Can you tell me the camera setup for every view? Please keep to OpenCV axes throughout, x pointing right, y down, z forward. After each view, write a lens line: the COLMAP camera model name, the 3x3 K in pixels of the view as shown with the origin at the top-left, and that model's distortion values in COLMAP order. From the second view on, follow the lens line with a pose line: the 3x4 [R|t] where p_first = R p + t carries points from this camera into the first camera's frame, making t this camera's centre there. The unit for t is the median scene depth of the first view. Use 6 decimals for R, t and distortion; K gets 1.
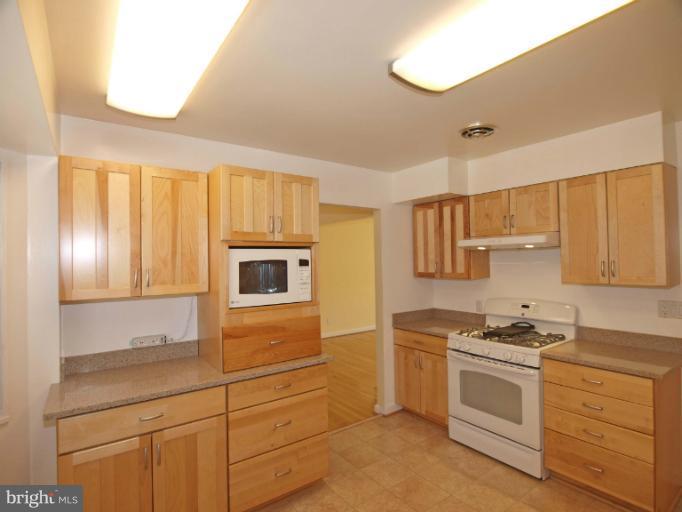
lens RADIAL K [[356.8, 0, 340.7], [0, 356.8, 255.8], [0, 0, 1]] dist [-0.015274, -0.001689]
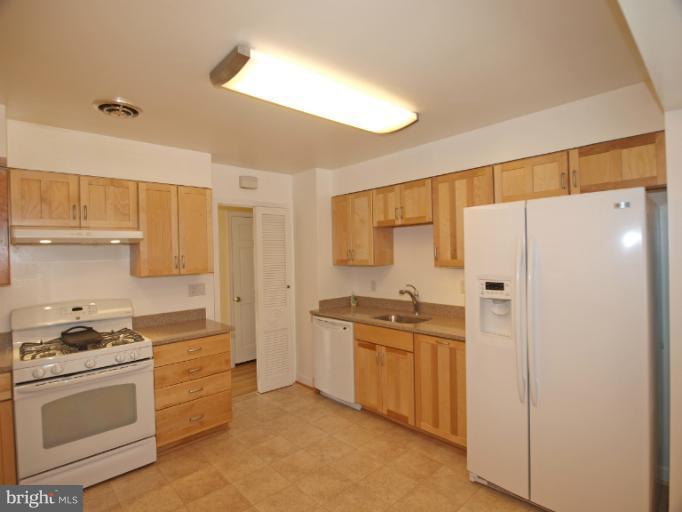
lens RADIAL K [[356.8, 0, 341.8], [0, 356.8, 254.8], [0, 0, 1]] dist [-0.015274, -0.001689]
pose [[-0.129409, 0.008471, 0.991555, -0.498315], [0.008795, 0.999934, -0.007395, 0.021891], [-0.991552, 0.007764, -0.129475, 0.506664]]
